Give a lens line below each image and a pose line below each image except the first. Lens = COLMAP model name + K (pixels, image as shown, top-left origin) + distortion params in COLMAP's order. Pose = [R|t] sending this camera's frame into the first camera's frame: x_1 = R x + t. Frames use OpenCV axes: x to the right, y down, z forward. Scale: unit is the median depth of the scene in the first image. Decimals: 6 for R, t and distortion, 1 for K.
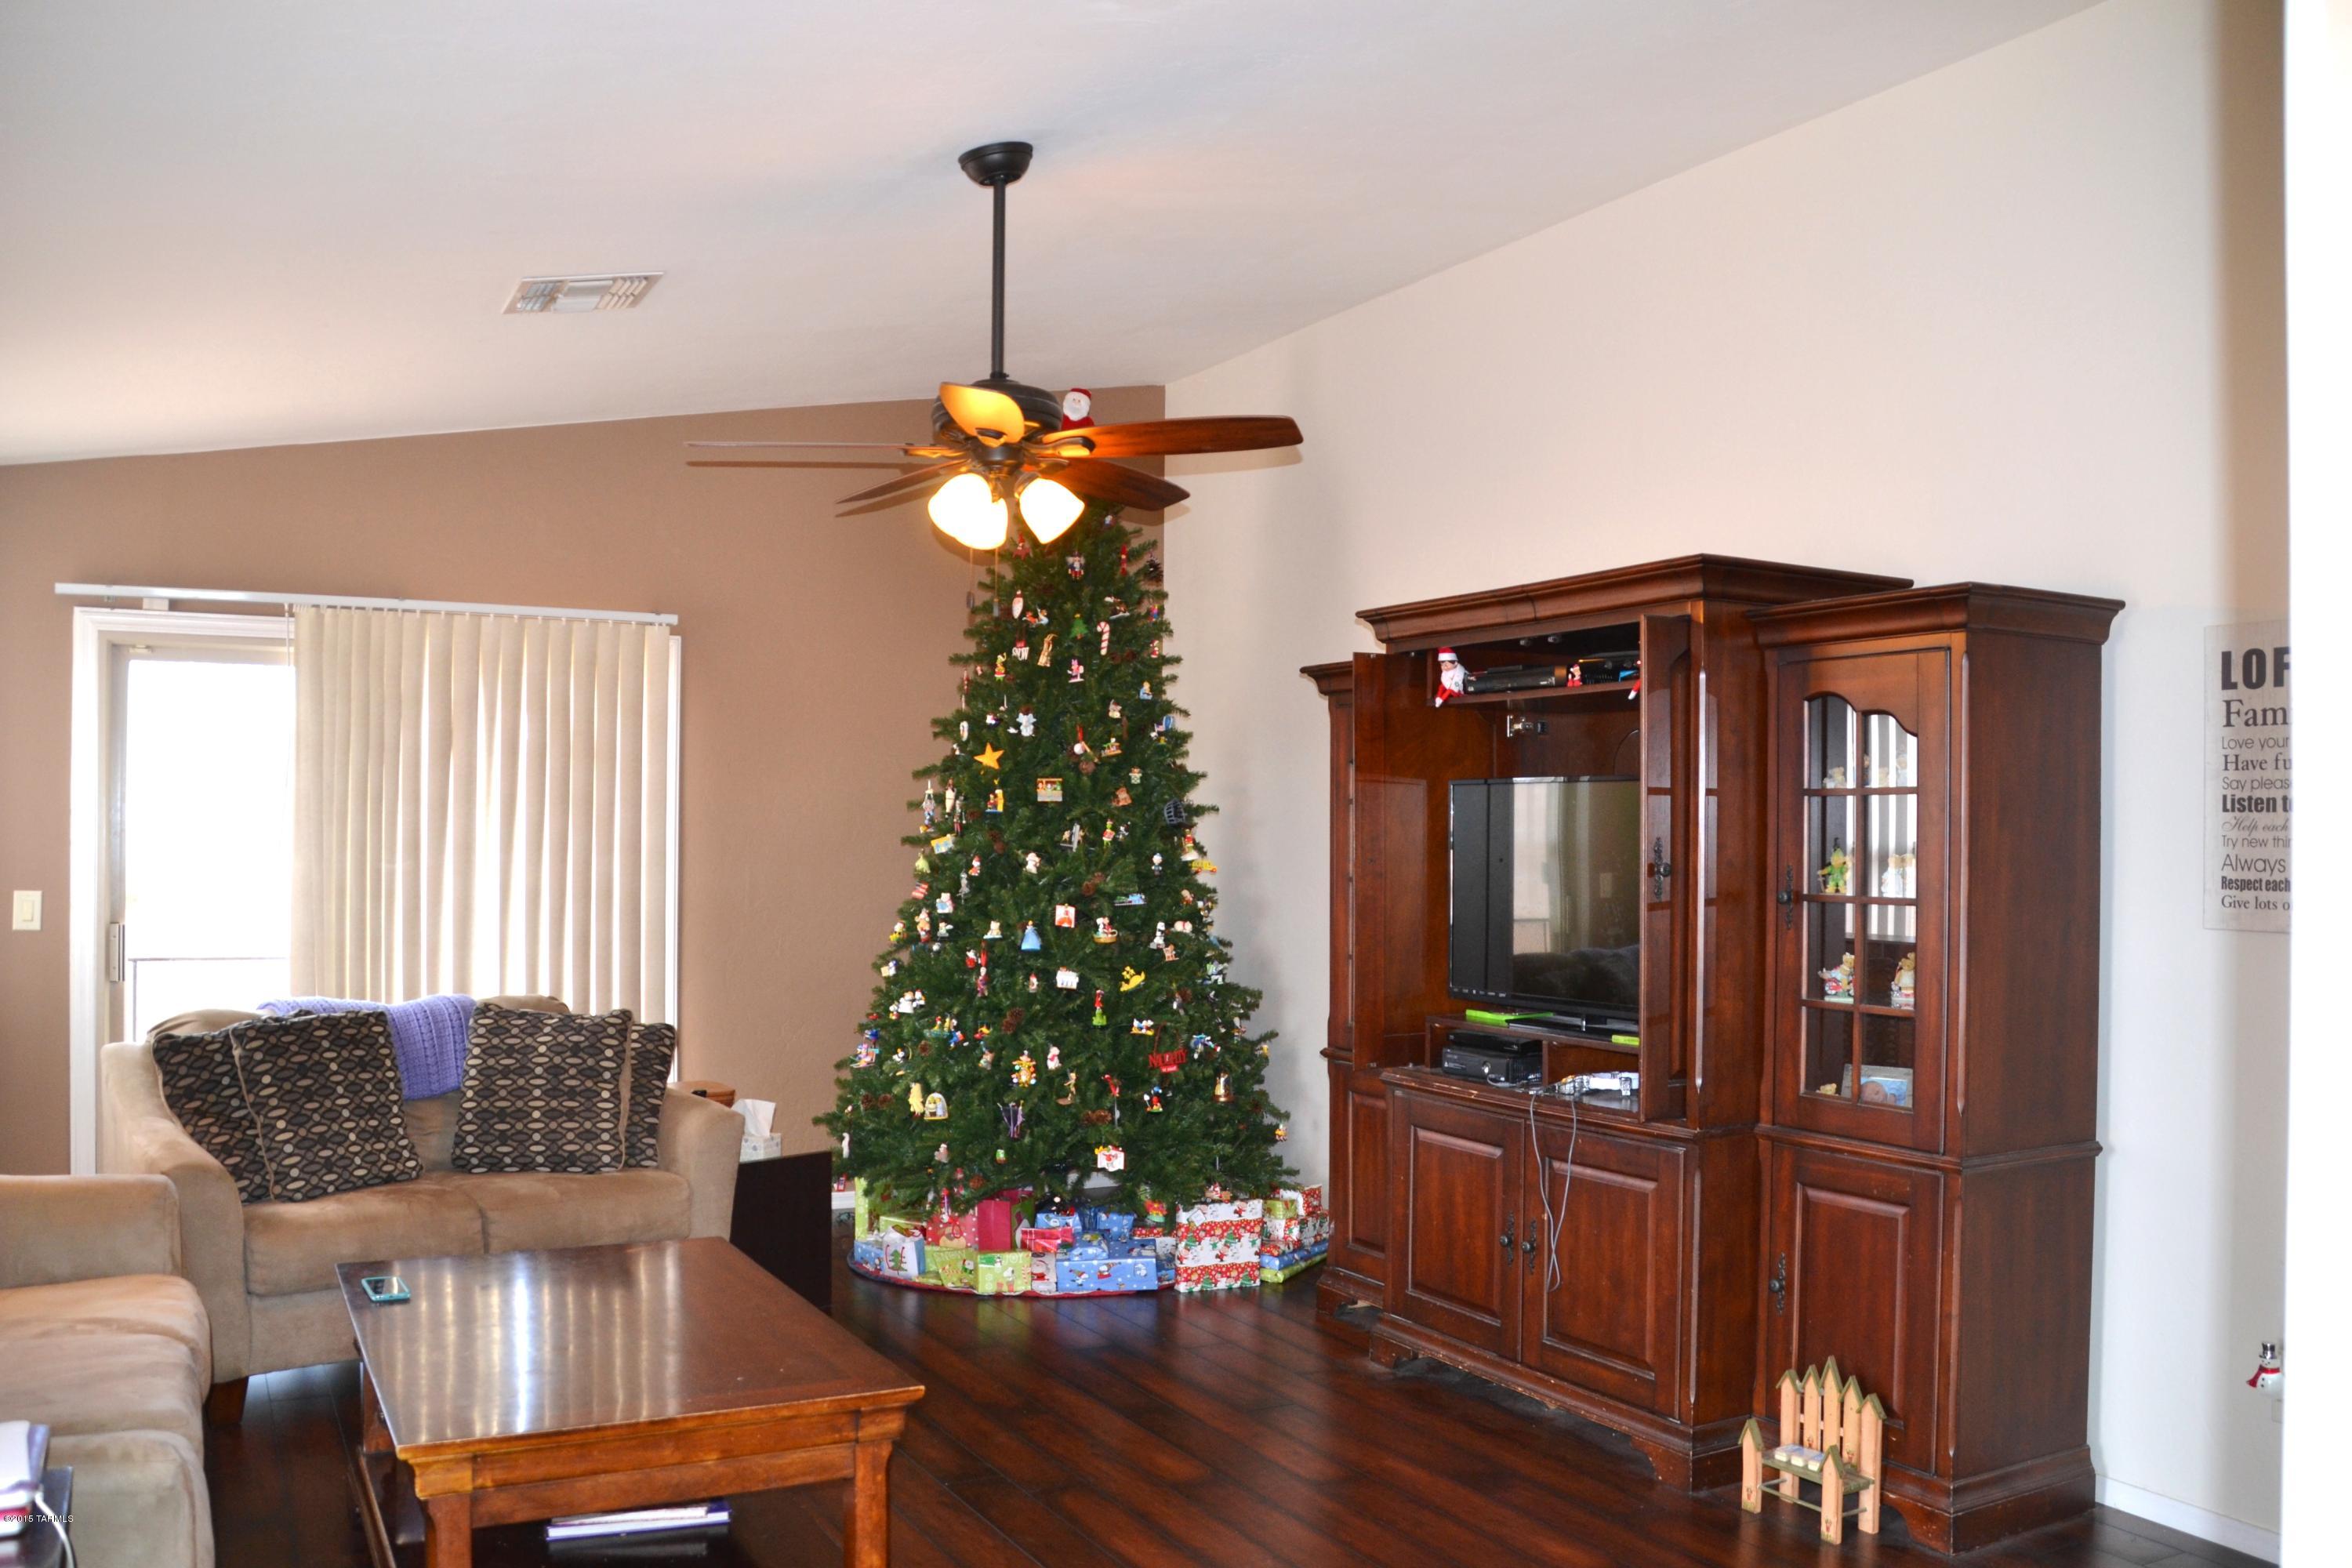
lens RADIAL K [[1887.8, 0, 1165.9], [0, 1887.8, 830.8], [0, 0, 1]] dist [-0.174331, 0.134608]
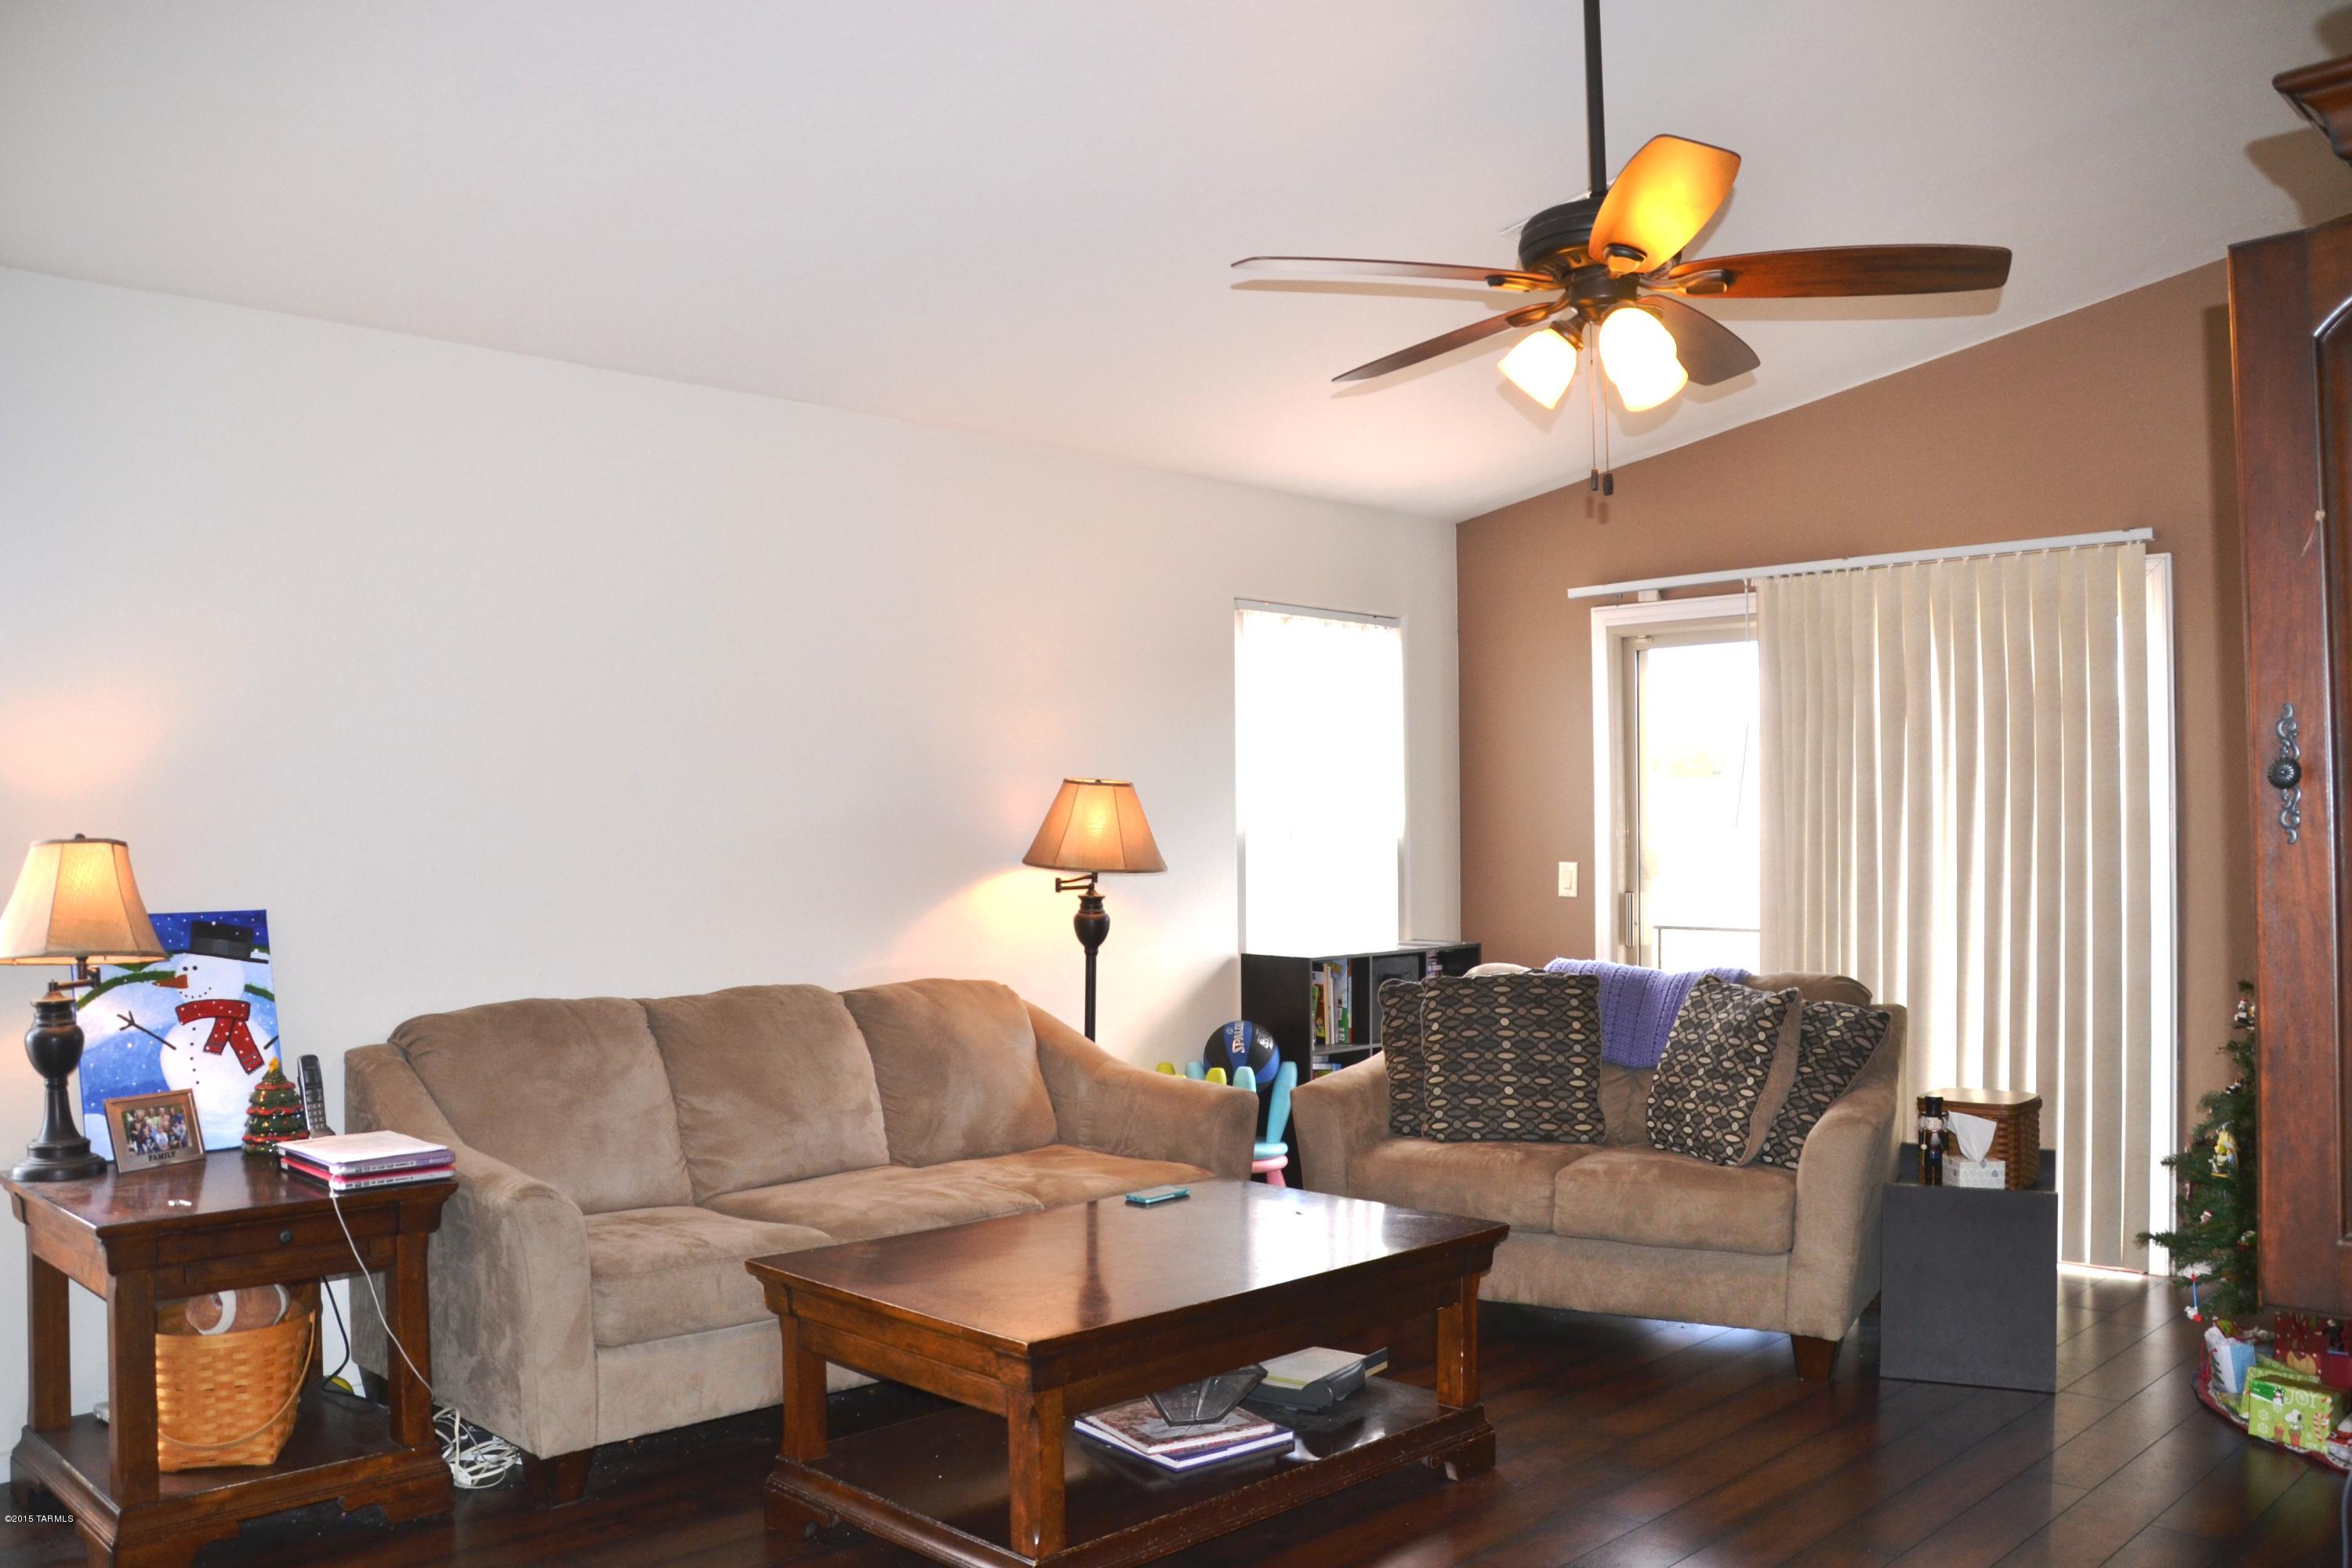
lens RADIAL K [[1887.8, 0, 1165.9], [0, 1887.8, 830.8], [0, 0, 1]] dist [-0.174331, 0.134608]
pose [[0.285724, -0.014707, -0.958199, 0.421890], [0.011201, 0.999865, -0.012007, 0.024482], [0.958247, -0.007302, 0.285850, 0.411265]]
